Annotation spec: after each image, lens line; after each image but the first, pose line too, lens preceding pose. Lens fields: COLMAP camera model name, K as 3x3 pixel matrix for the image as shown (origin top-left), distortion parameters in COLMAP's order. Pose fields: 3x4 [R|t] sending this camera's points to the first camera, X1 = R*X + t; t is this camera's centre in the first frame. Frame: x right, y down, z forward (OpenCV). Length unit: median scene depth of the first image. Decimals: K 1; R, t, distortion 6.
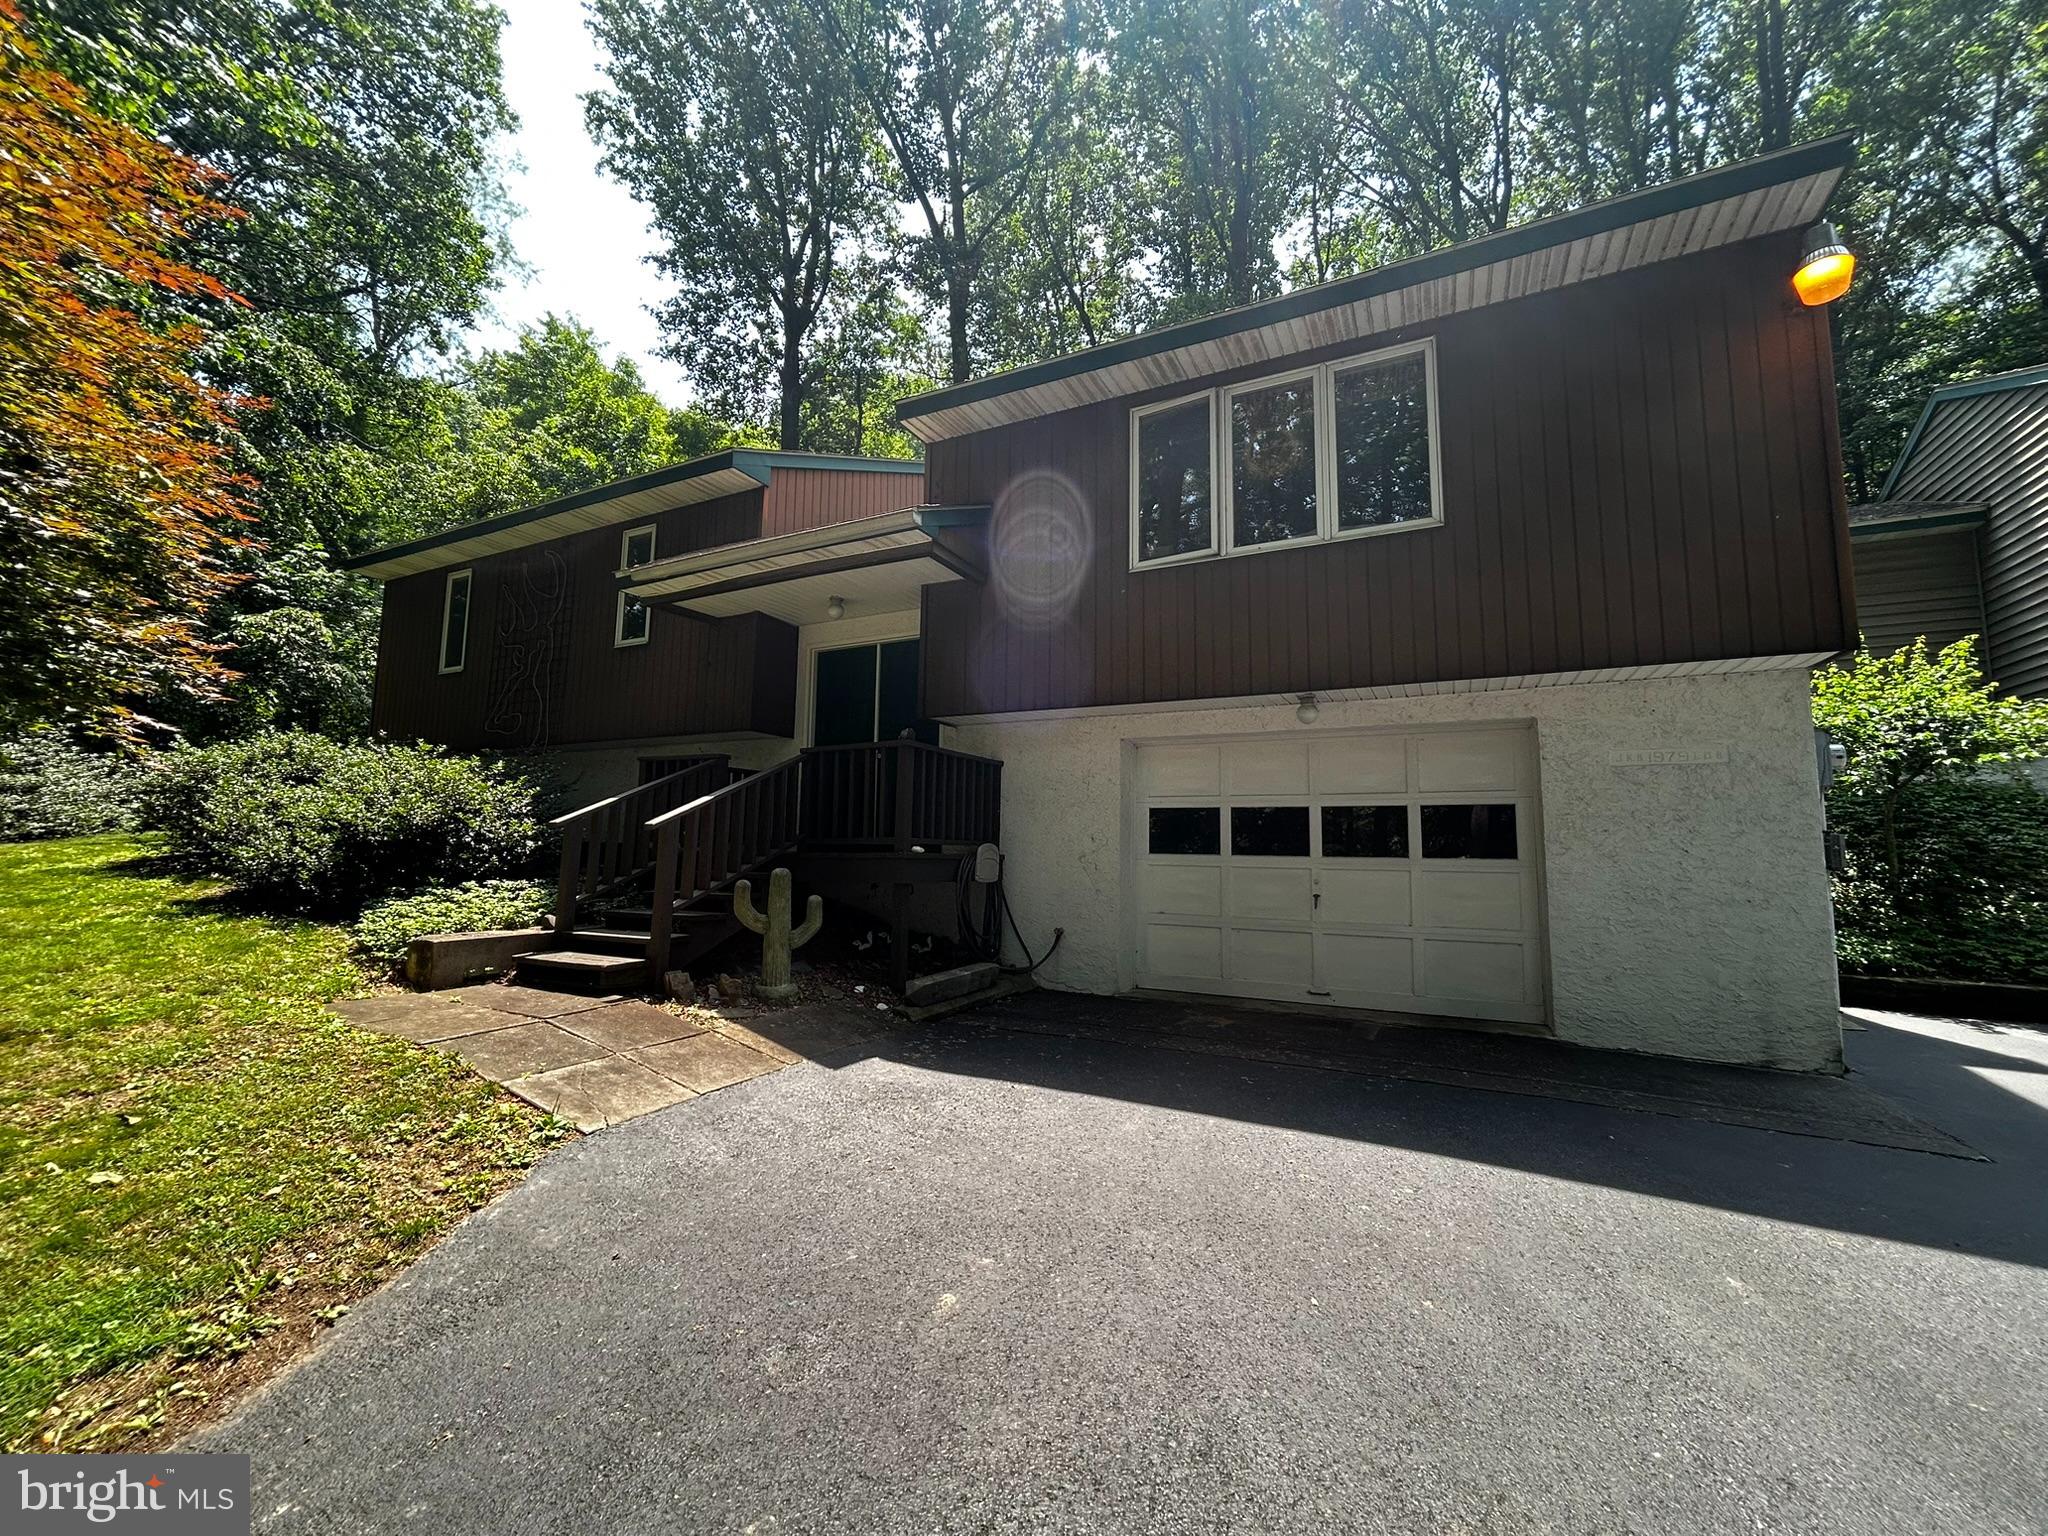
lens RADIAL K [[817.3, 0, 980.3], [0, 817.3, 764.2], [0, 0, 1]] dist [-0.001960, 0.001156]
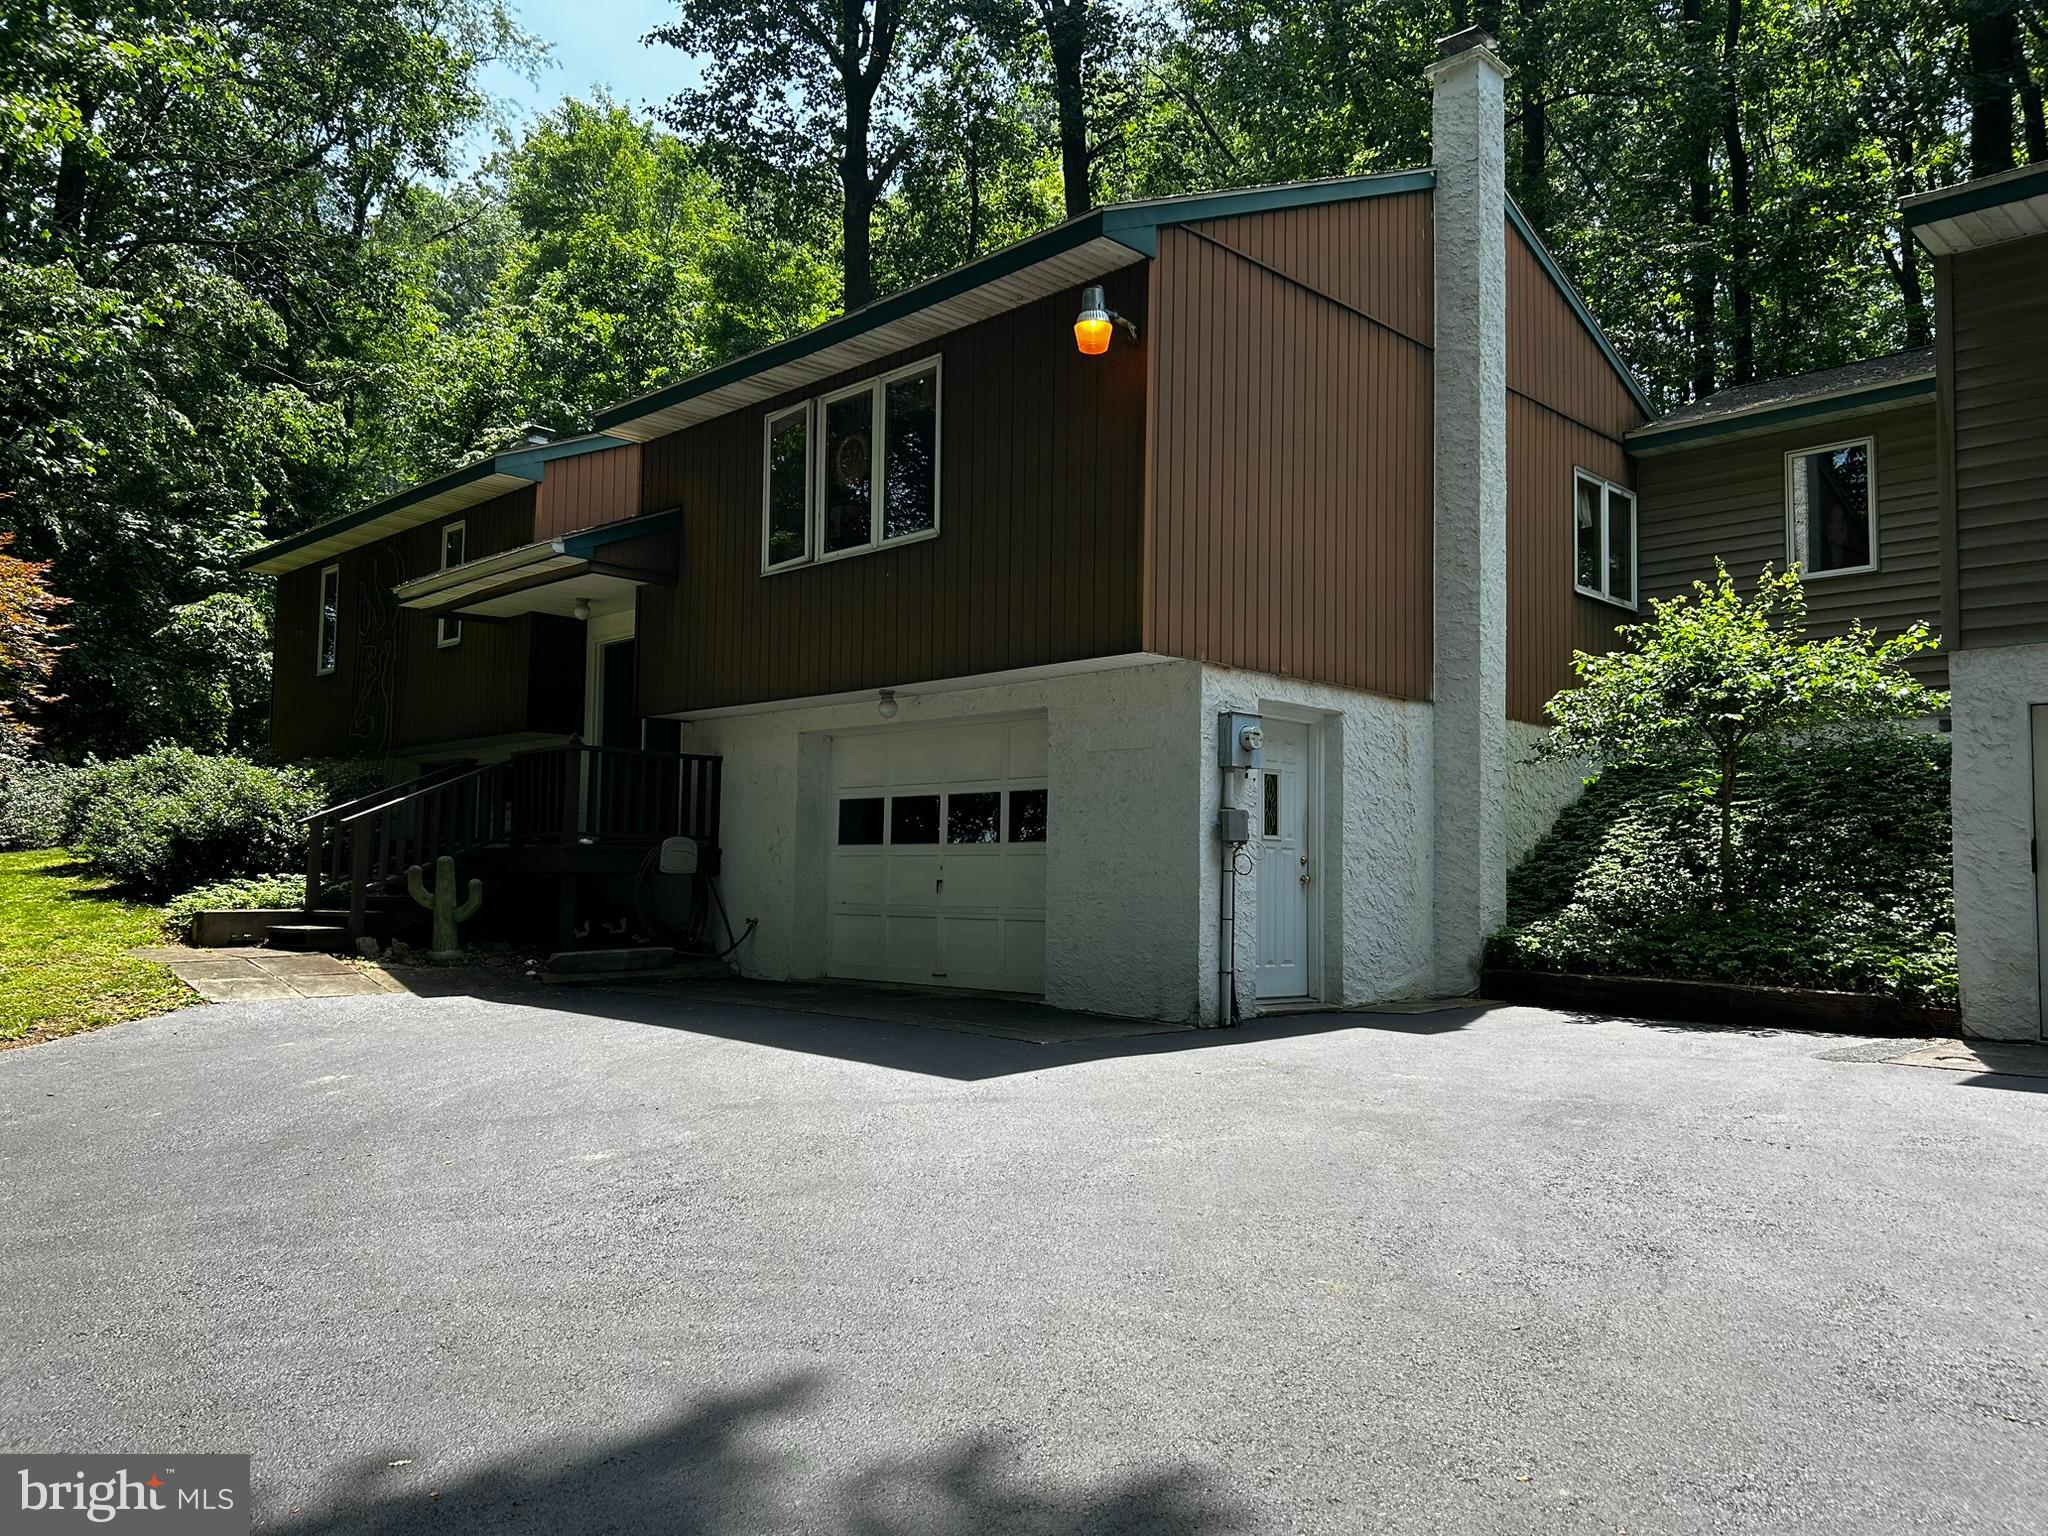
lens RADIAL K [[1533.7, 0, 1028.5], [0, 1533.7, 775.6], [0, 0, 1]] dist [0.005452, -0.007273]
pose [[0.955920, -0.026543, -0.292427, 1.007016], [0.036616, 0.998908, 0.029025, -0.021041], [0.291337, -0.038453, 0.955847, -0.739601]]
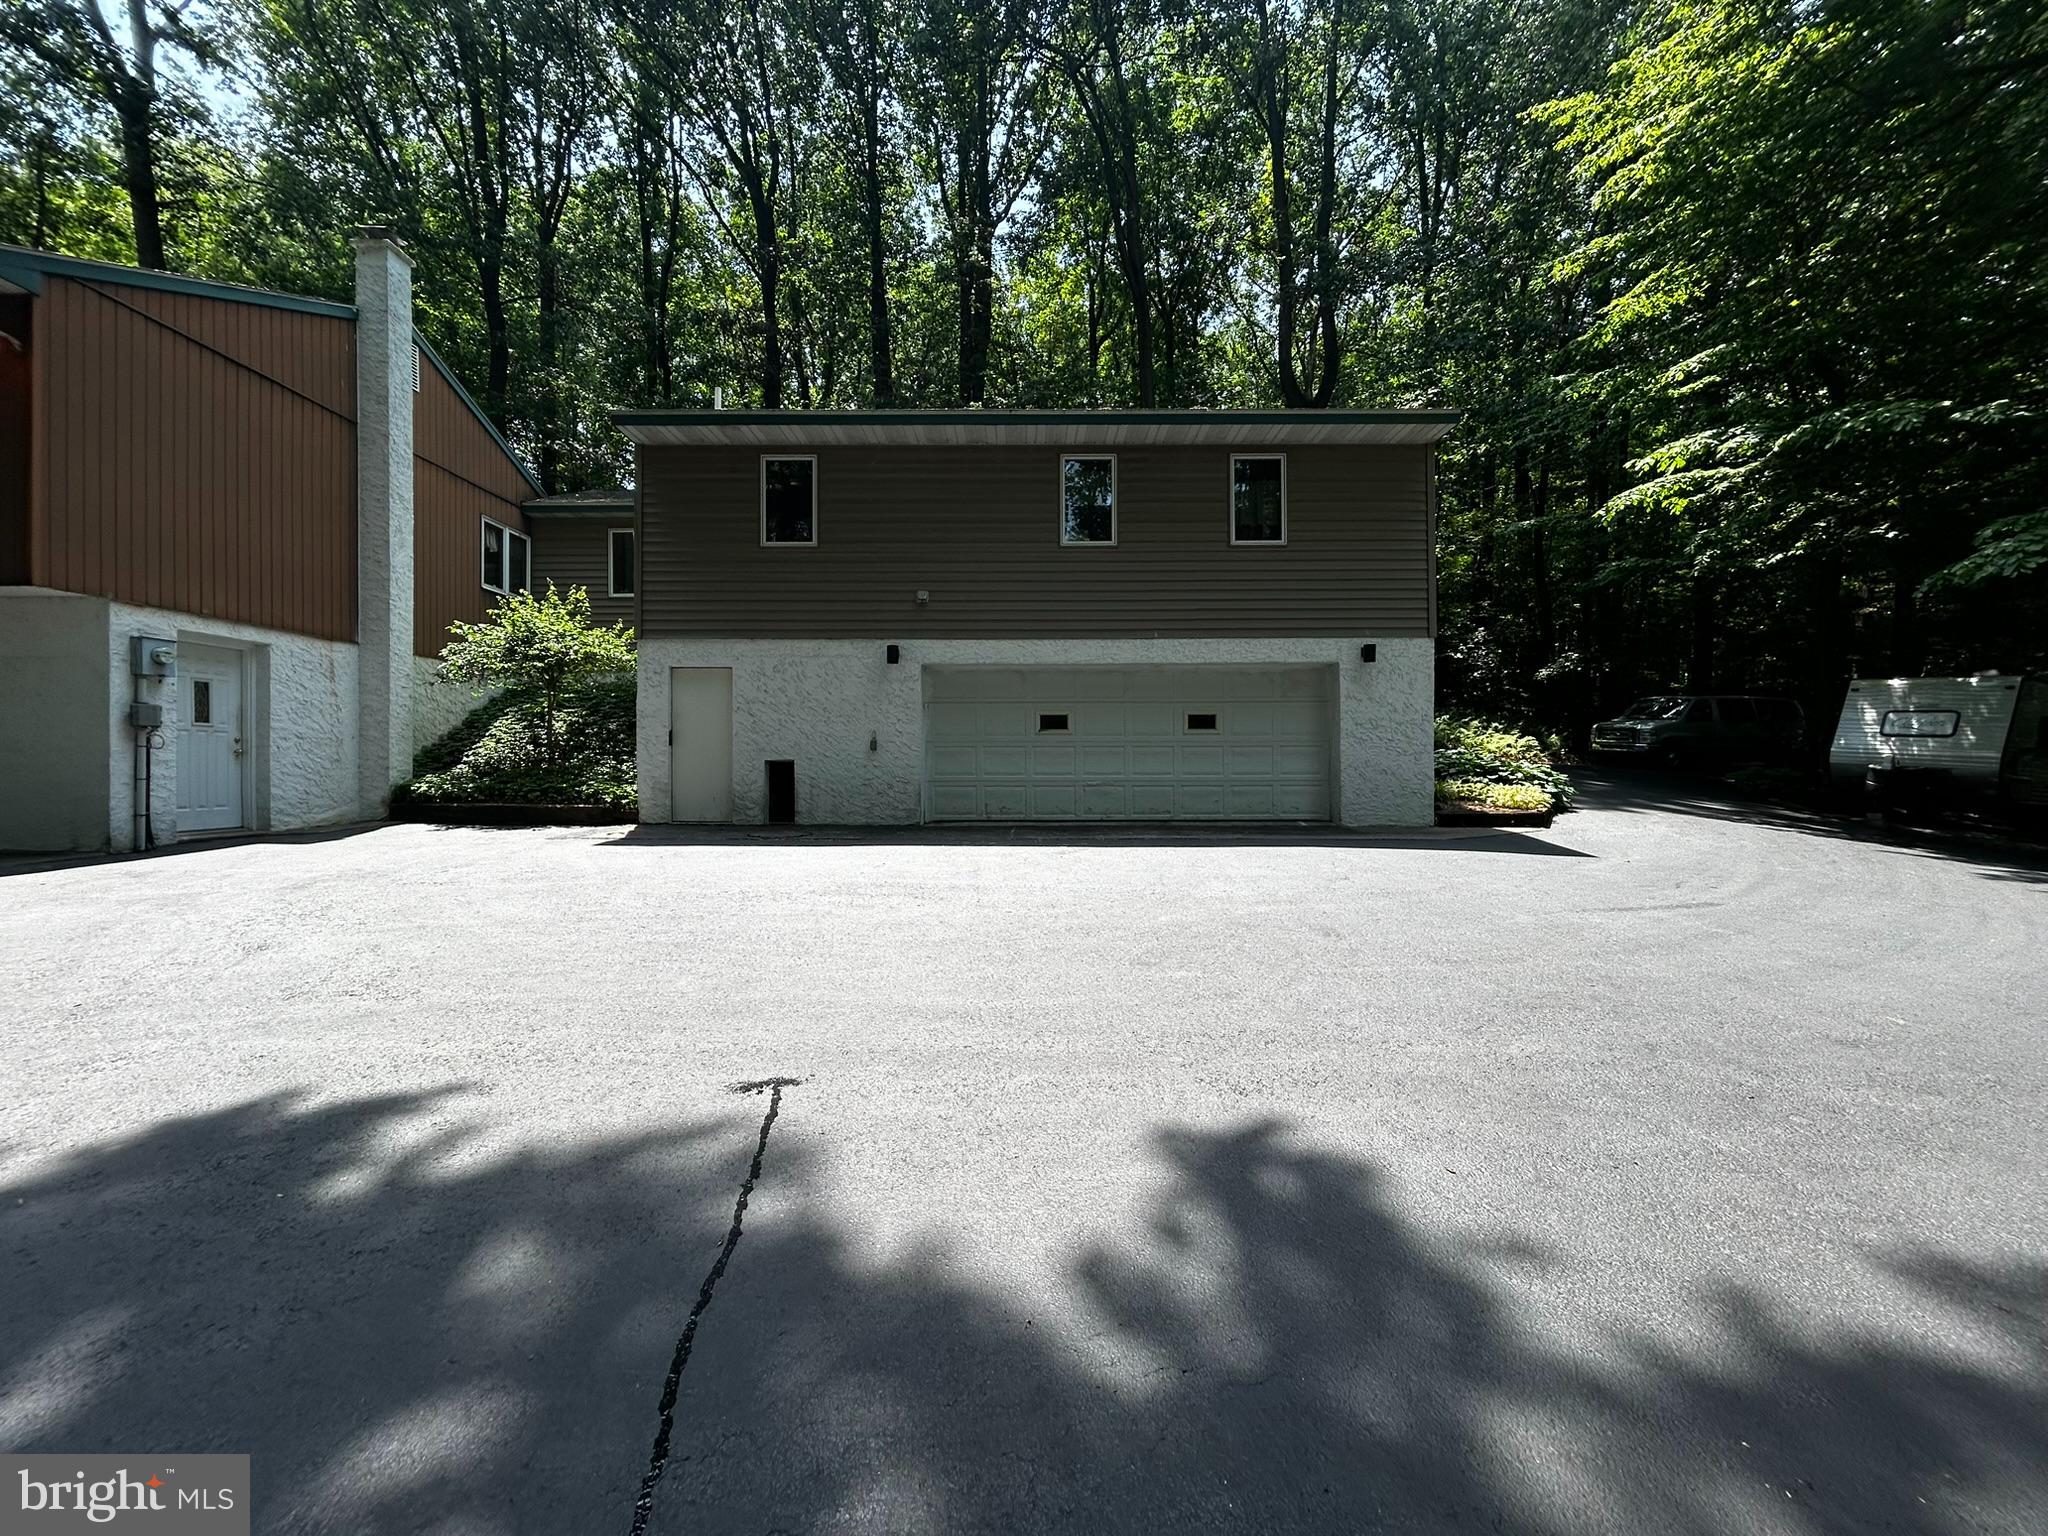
lens RADIAL K [[817.3, 0, 1024.3], [0, 817.3, 760.4], [0, 0, 1]] dist [-0.001960, 0.001156]
pose [[0.881444, -0.019977, 0.471866, 1.318253], [-0.034318, 0.993755, 0.106177, -0.024386], [-0.471040, -0.109783, 0.875254, -0.875207]]
